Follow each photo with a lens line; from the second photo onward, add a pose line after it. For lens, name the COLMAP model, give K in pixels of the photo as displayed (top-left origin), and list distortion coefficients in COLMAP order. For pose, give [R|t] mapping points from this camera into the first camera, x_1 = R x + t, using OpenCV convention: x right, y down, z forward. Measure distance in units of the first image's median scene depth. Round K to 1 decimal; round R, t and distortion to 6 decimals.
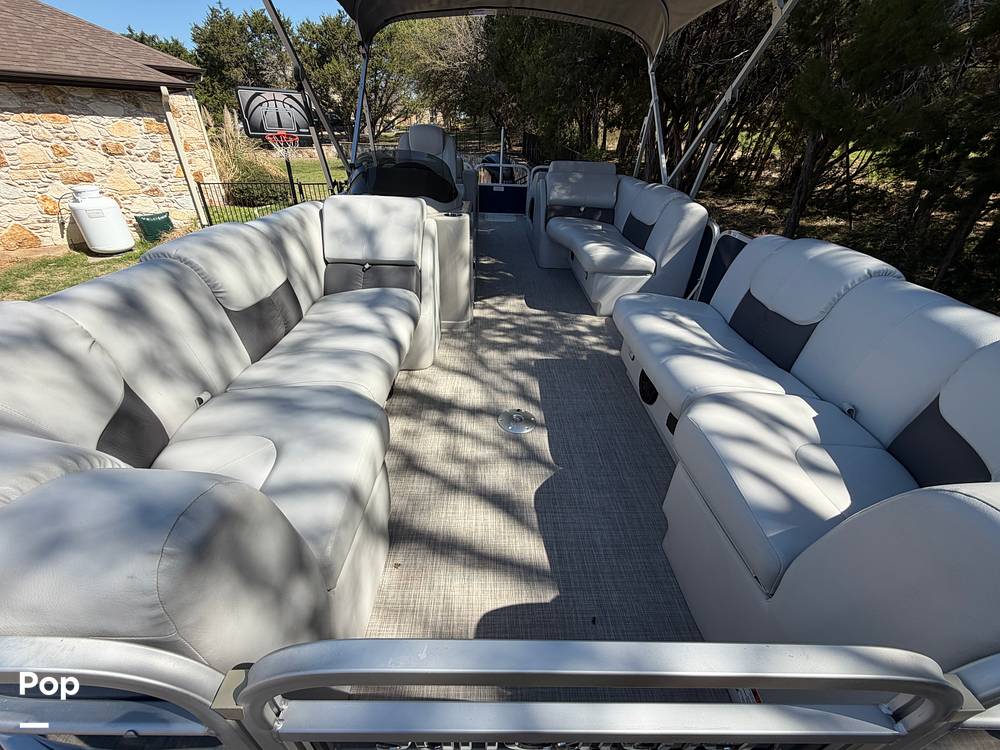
lens RADIAL K [[406.9, 0, 500.0], [0, 406.9, 377.0], [0, 0, 1]] dist [0.002854, -0.000455]
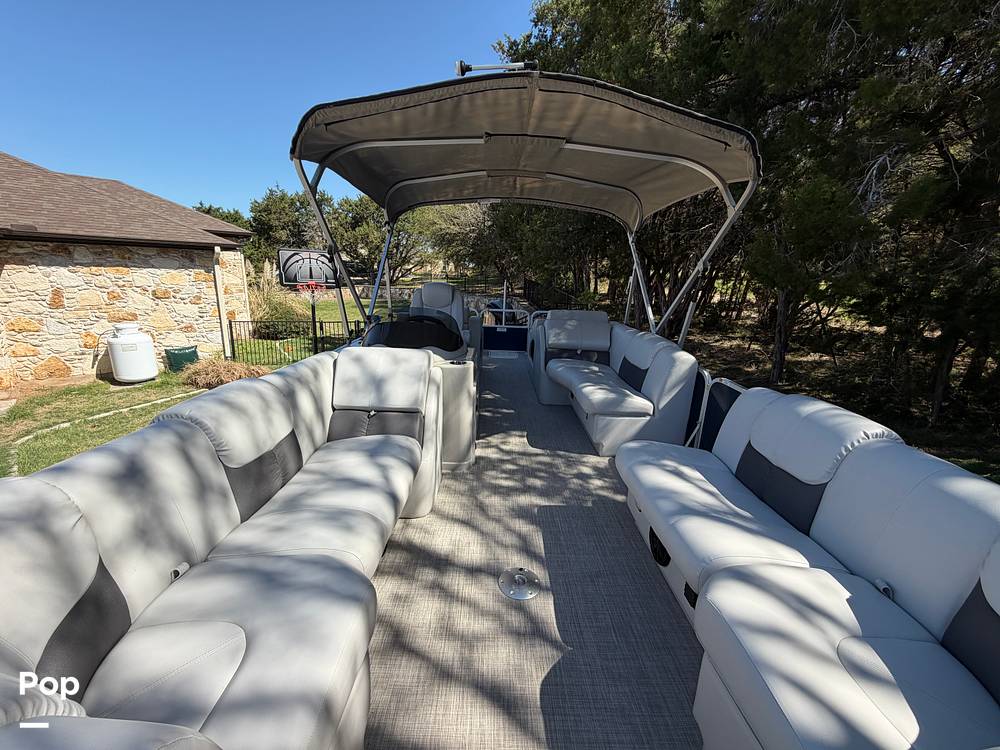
lens RADIAL K [[406.9, 0, 499.8], [0, 406.9, 373.0], [0, 0, 1]] dist [0.002854, -0.000455]
pose [[0.999955, 0.002419, -0.009133, 0.003137], [-0.005086, 0.952484, -0.304546, -0.038843], [0.007962, 0.304579, 0.952454, -0.007183]]
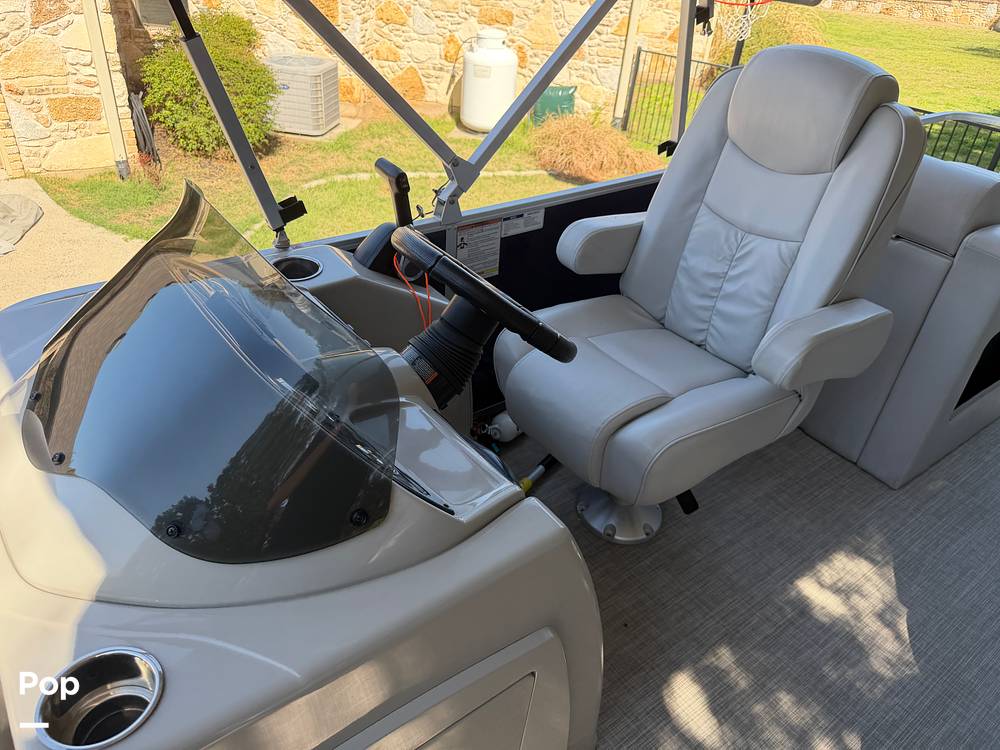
lens RADIAL K [[723.2, 0, 502.8], [0, 723.2, 380.1], [0, 0, 1]] dist [-0.002244, -0.014243]
pose [[0.602043, 0.450607, -0.659165, 0.160839], [-0.460096, 0.870484, 0.174840, -0.631151], [0.652576, 0.198018, 0.731391, 0.875625]]
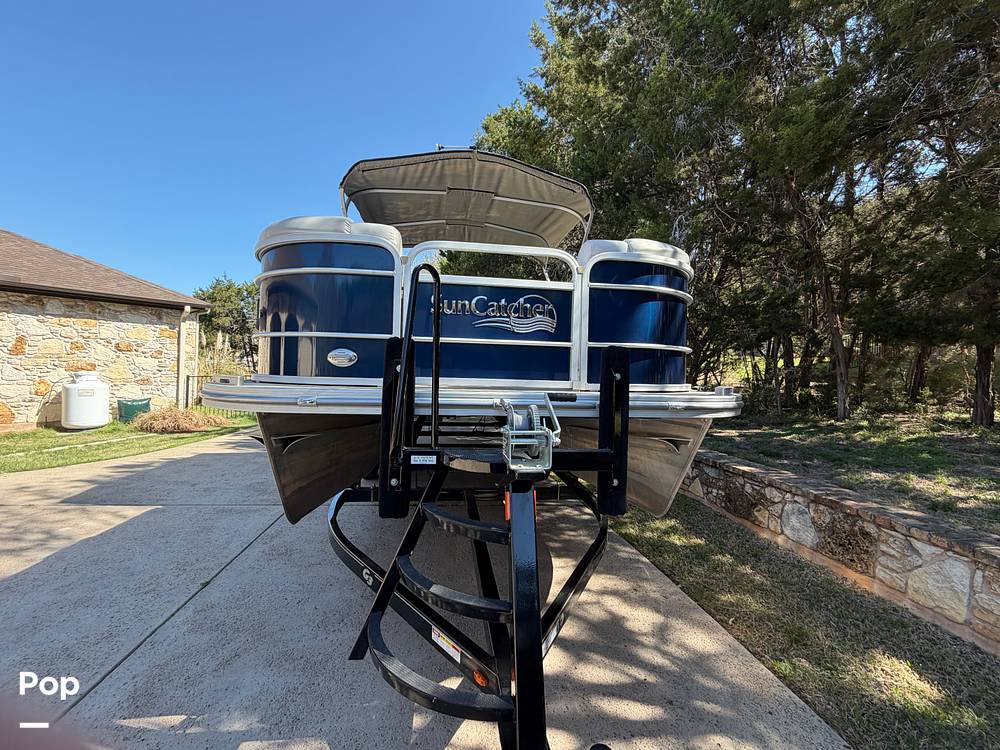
lens RADIAL K [[406.9, 0, 502.1], [0, 406.9, 367.4], [0, 0, 1]] dist [0.002854, -0.000455]
pose [[0.991817, -0.007980, 0.127416, -0.040726], [0.072531, 0.856550, -0.510941, 0.661724], [-0.105060, 0.516002, 0.850120, -0.340407]]
